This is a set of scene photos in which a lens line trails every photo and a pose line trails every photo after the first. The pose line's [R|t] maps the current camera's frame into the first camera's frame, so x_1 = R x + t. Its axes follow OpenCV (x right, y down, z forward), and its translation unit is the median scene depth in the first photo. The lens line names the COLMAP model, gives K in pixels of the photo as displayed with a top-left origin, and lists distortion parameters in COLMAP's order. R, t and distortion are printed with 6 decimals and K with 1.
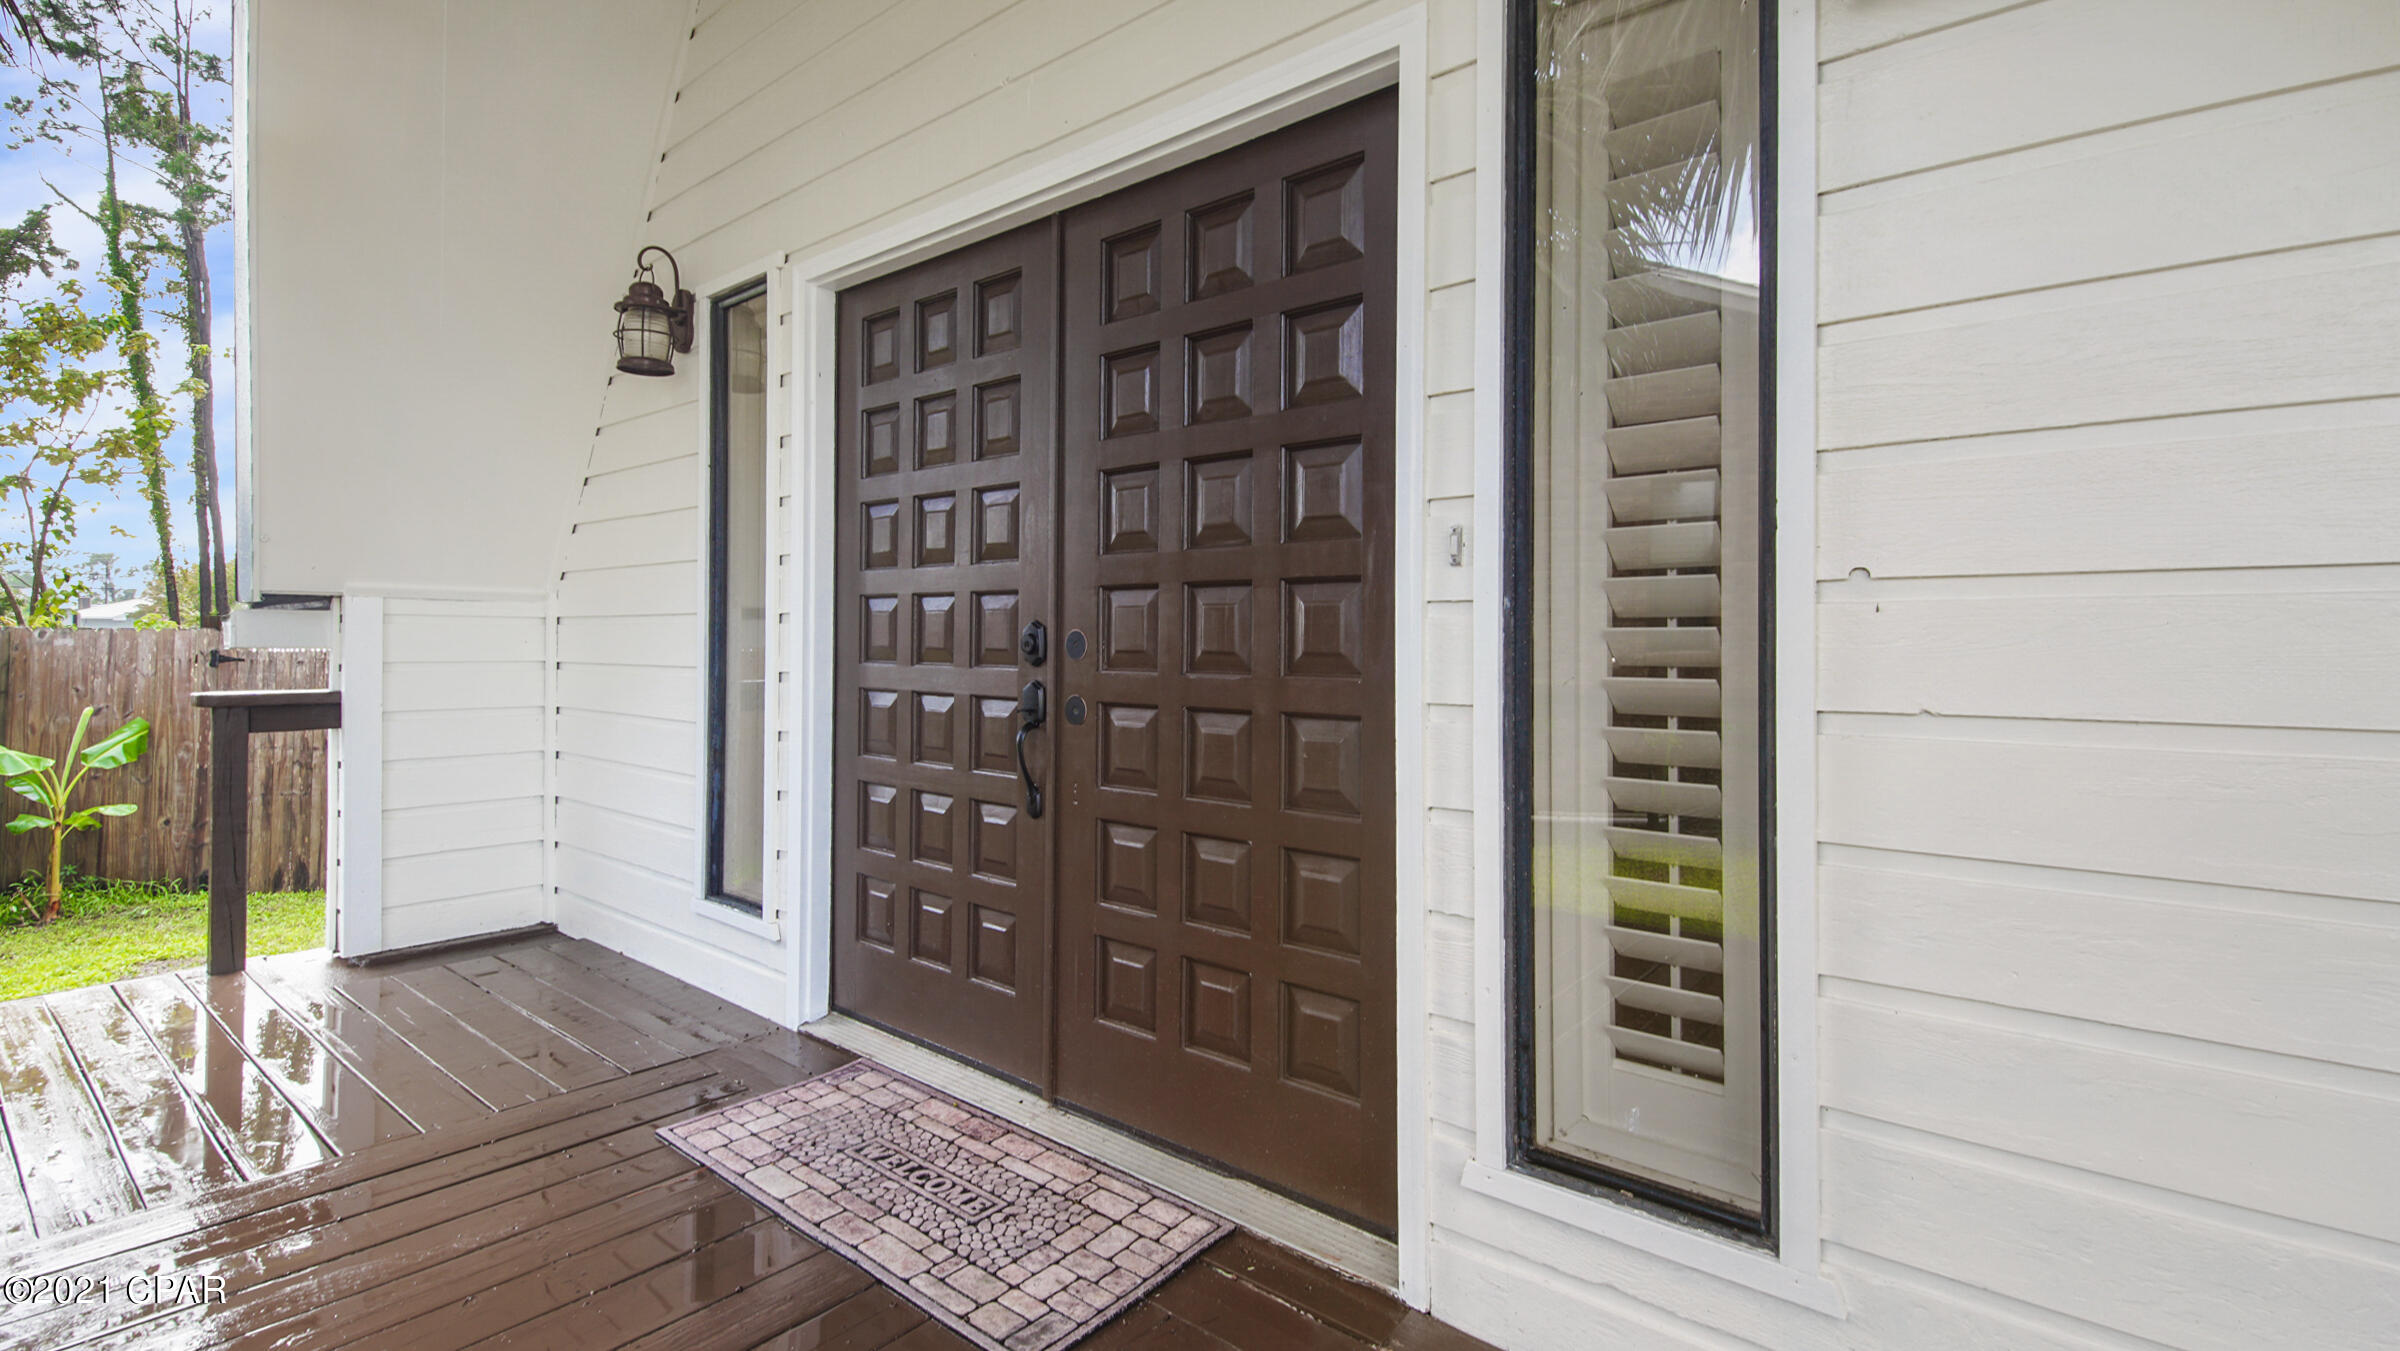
lens RADIAL K [[1064.2, 0, 1195.7], [0, 1064.2, 654.8], [0, 0, 1]] dist [0.038603, -0.021257]
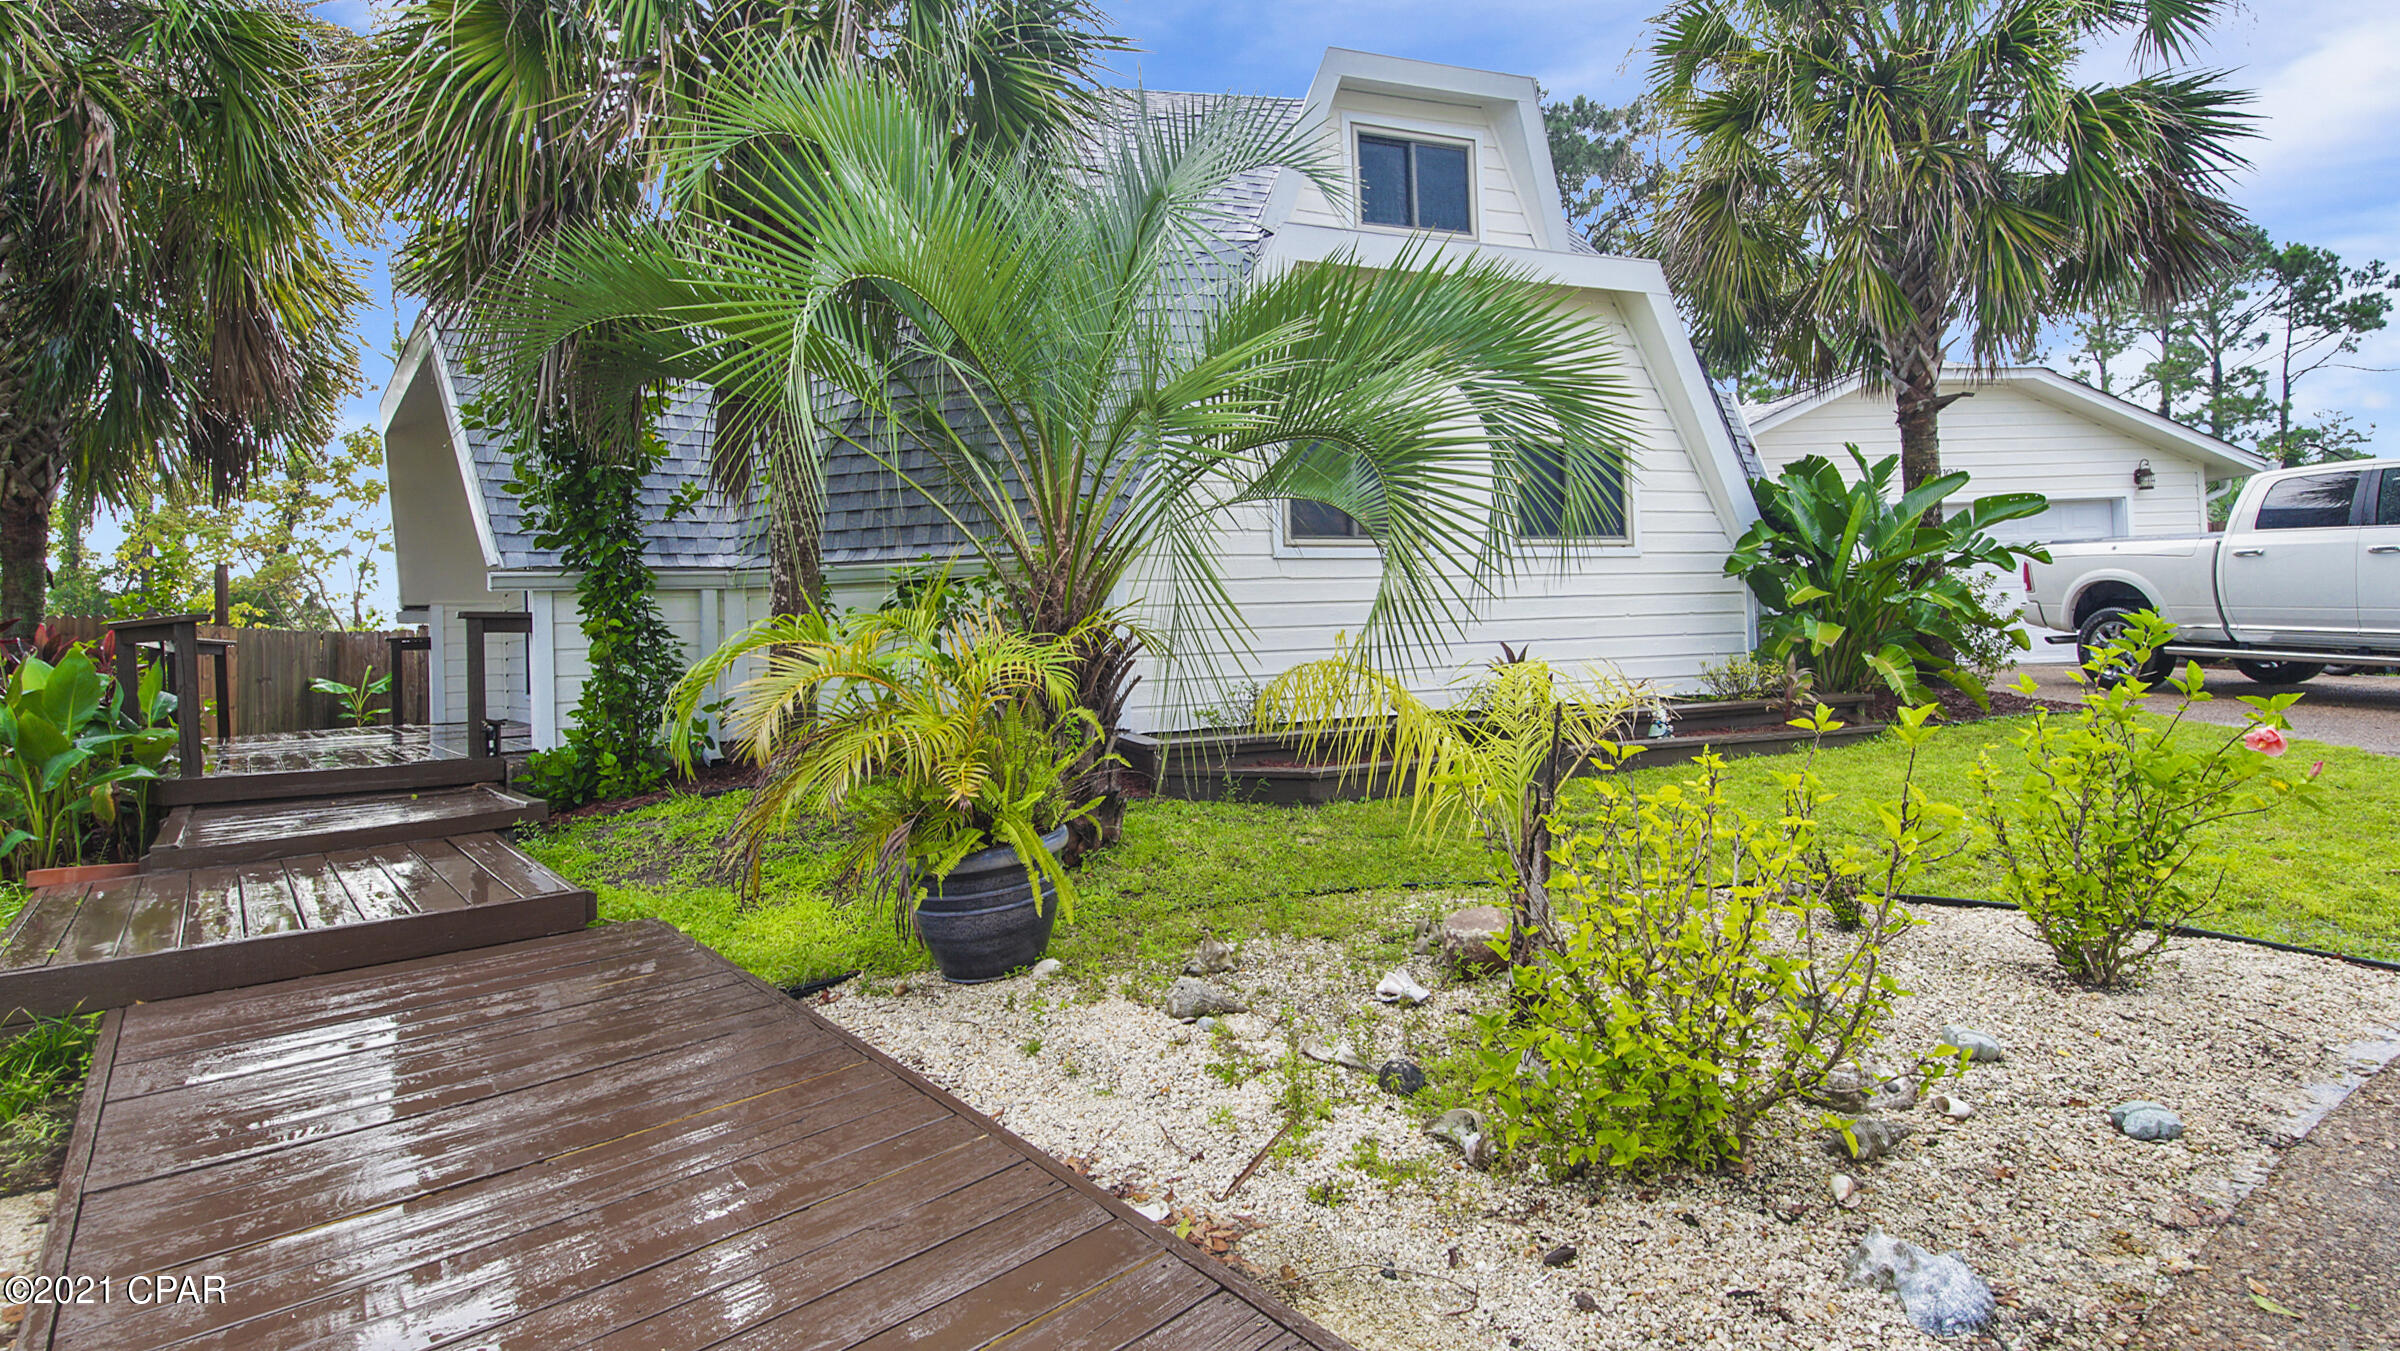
lens RADIAL K [[1064.2, 0, 1195.7], [0, 1064.2, 654.8], [0, 0, 1]] dist [0.038603, -0.021257]
pose [[0.985649, -0.035506, -0.165031, 0.370526], [0.035375, 0.999367, -0.003731, 0.034816], [0.165059, -0.002160, 0.986281, -0.331044]]
